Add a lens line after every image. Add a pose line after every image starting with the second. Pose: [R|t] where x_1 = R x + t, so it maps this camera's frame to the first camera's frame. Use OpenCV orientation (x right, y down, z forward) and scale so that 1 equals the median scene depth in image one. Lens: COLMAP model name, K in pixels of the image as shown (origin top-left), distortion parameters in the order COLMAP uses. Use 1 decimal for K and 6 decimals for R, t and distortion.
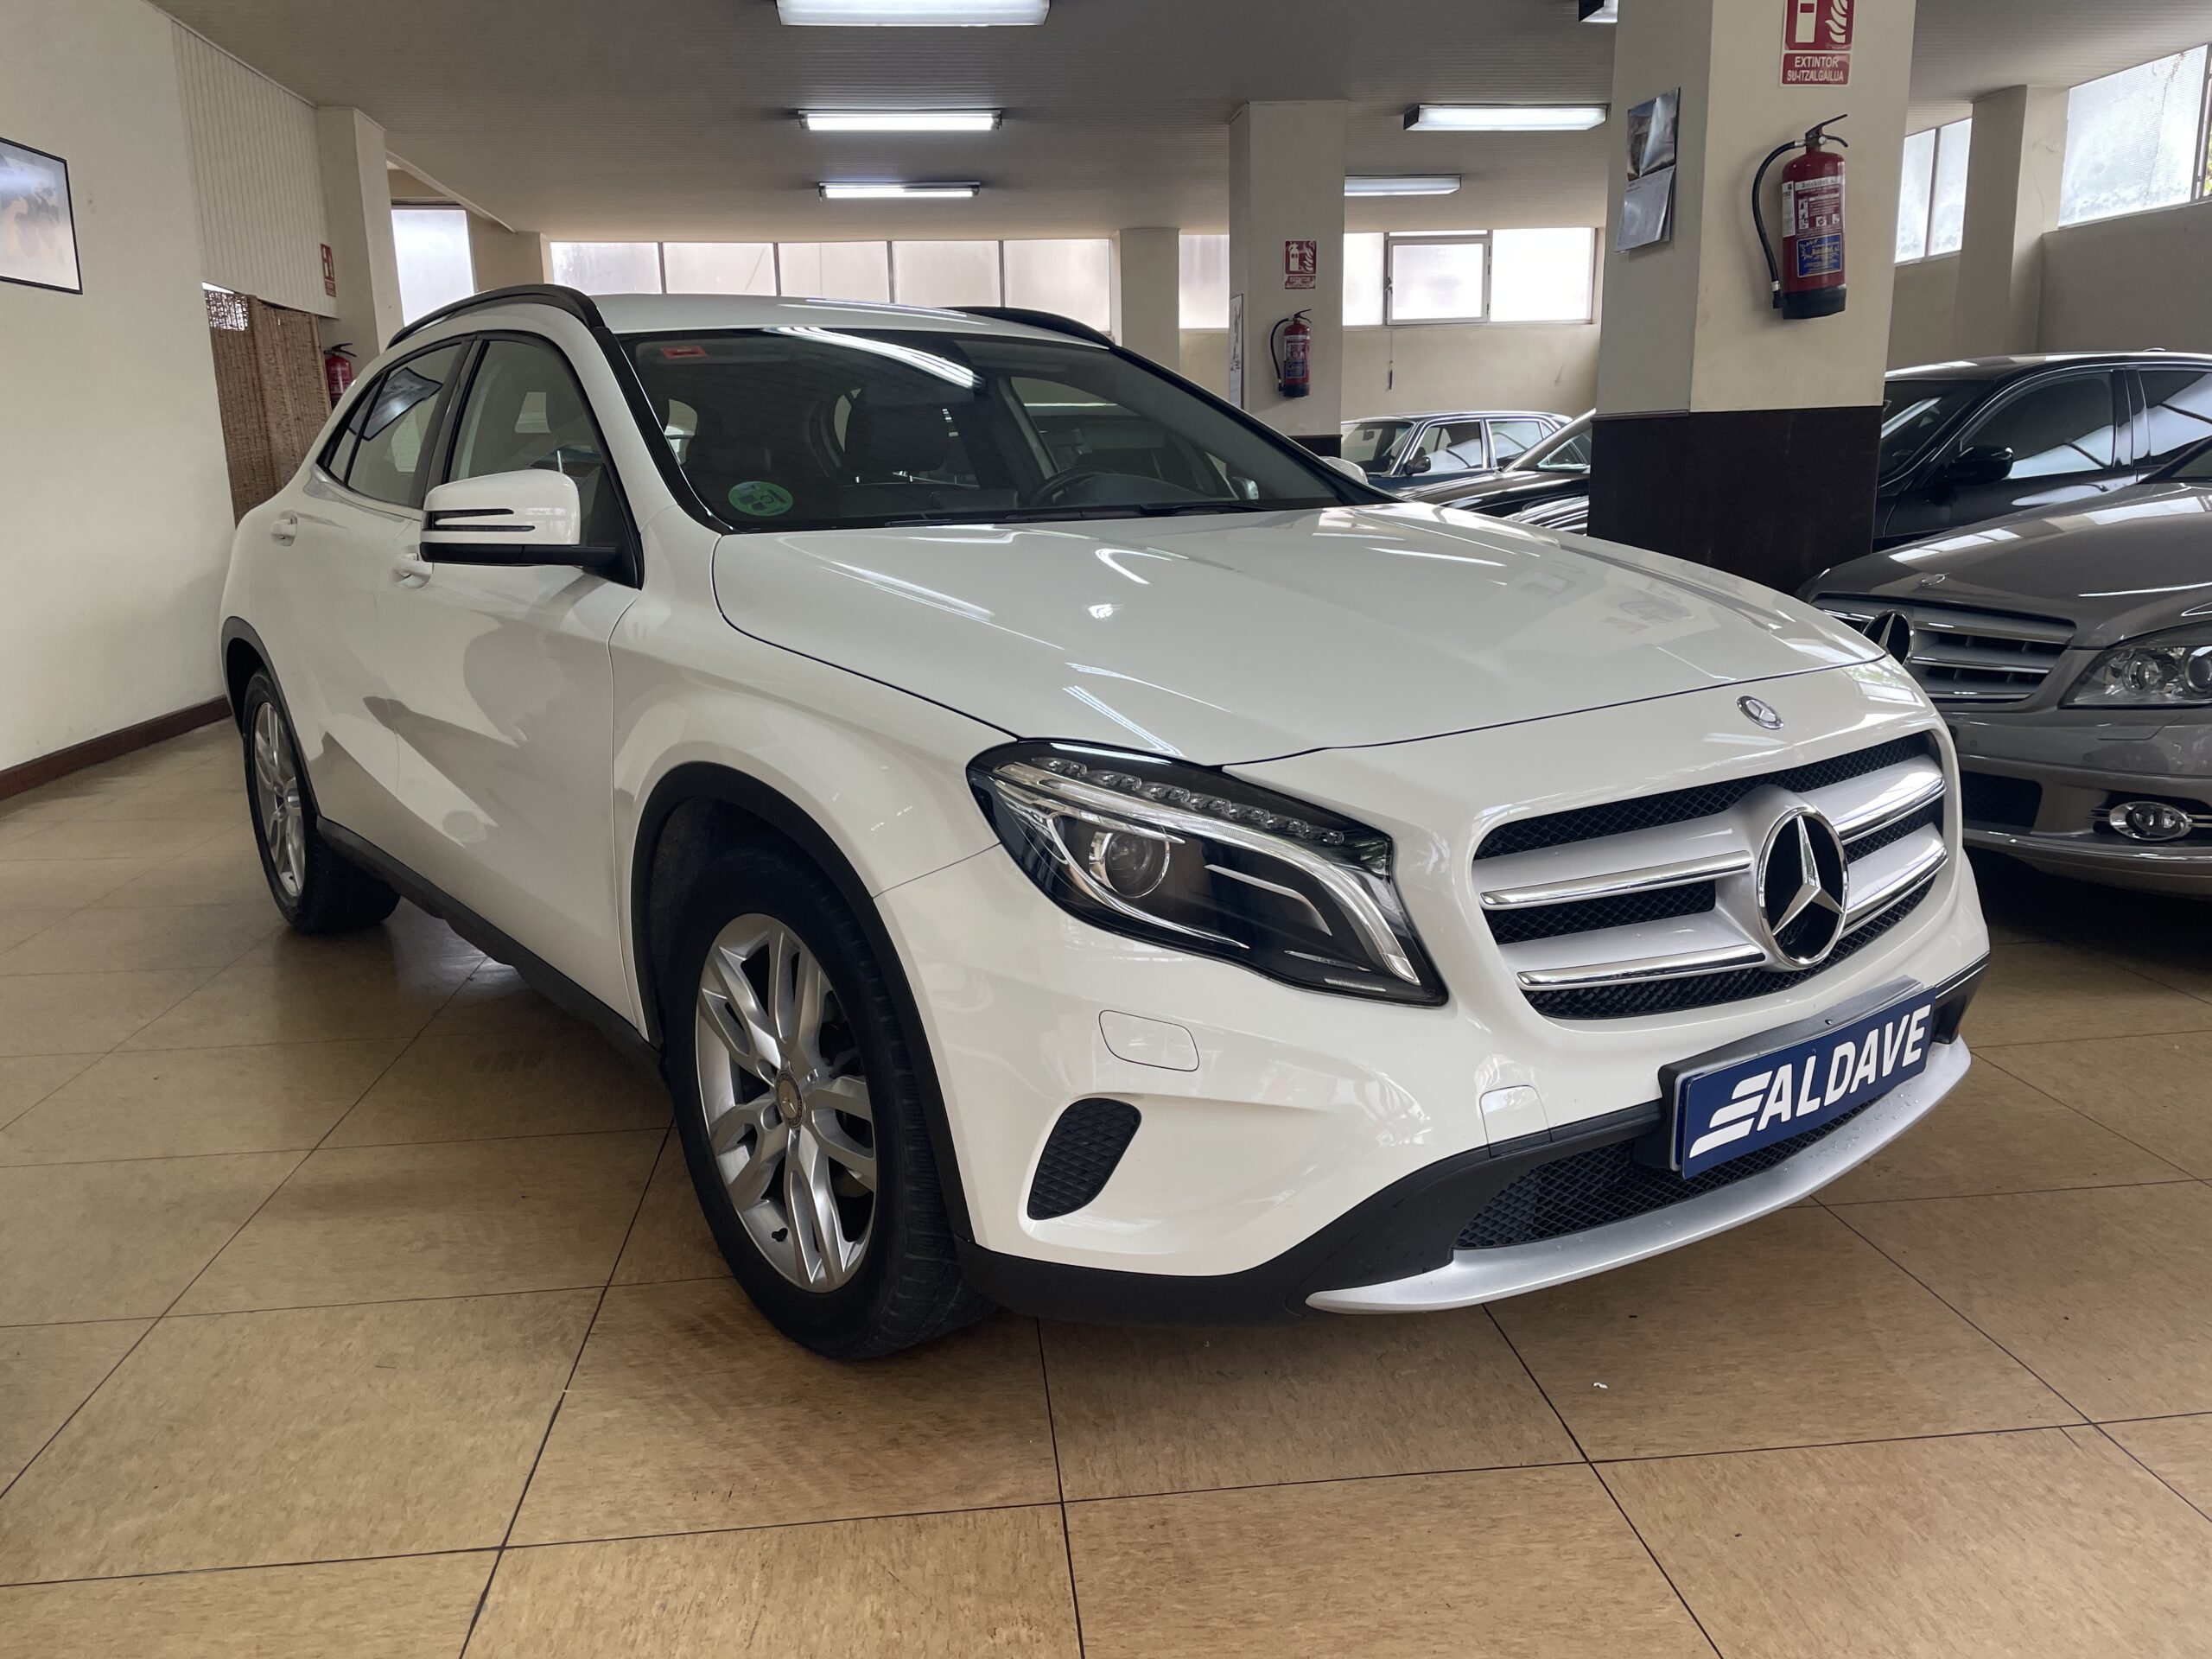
lens RADIAL K [[1770.6, 0, 1102.9], [0, 1770.6, 861.0], [0, 0, 1]] dist [0.104454, -0.147944]
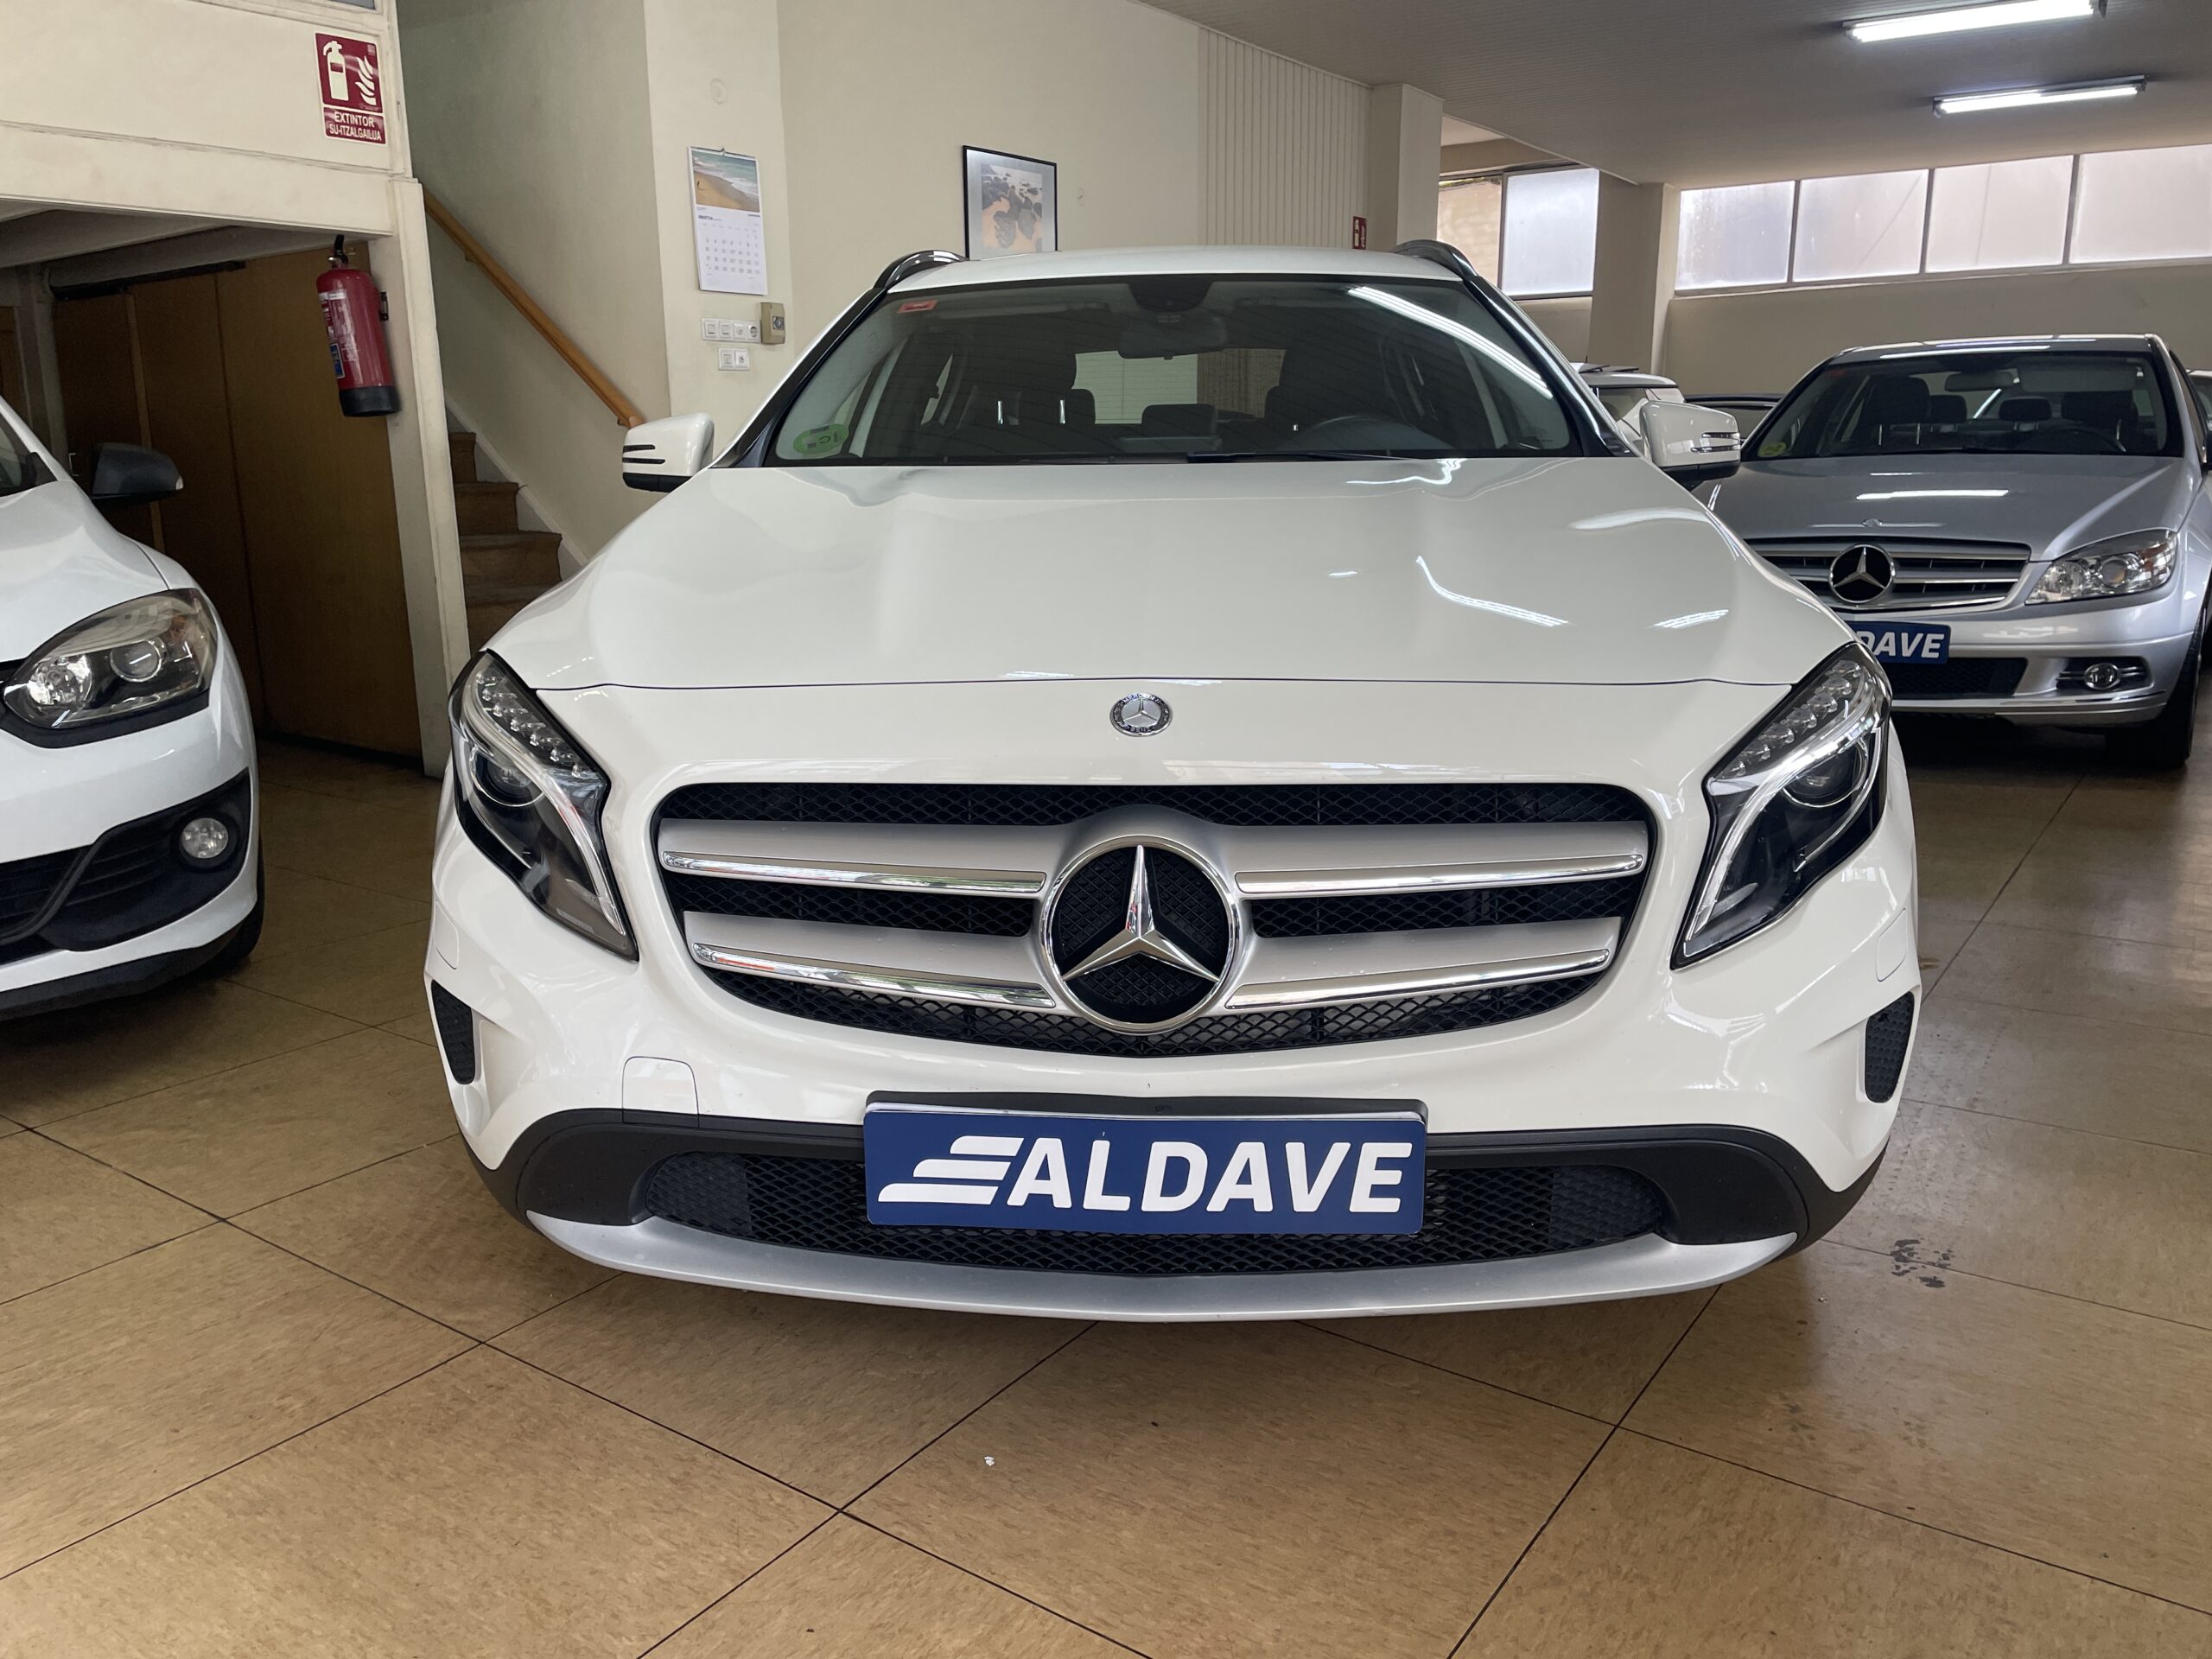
lens RADIAL K [[1770.6, 0, 1102.9], [0, 1770.6, 861.0], [0, 0, 1]] dist [0.104454, -0.147944]
pose [[0.728947, 0.166961, -0.663898, 0.922921], [-0.152916, 0.985011, 0.079817, -0.080481], [0.667273, 0.043338, 0.743551, 0.407421]]
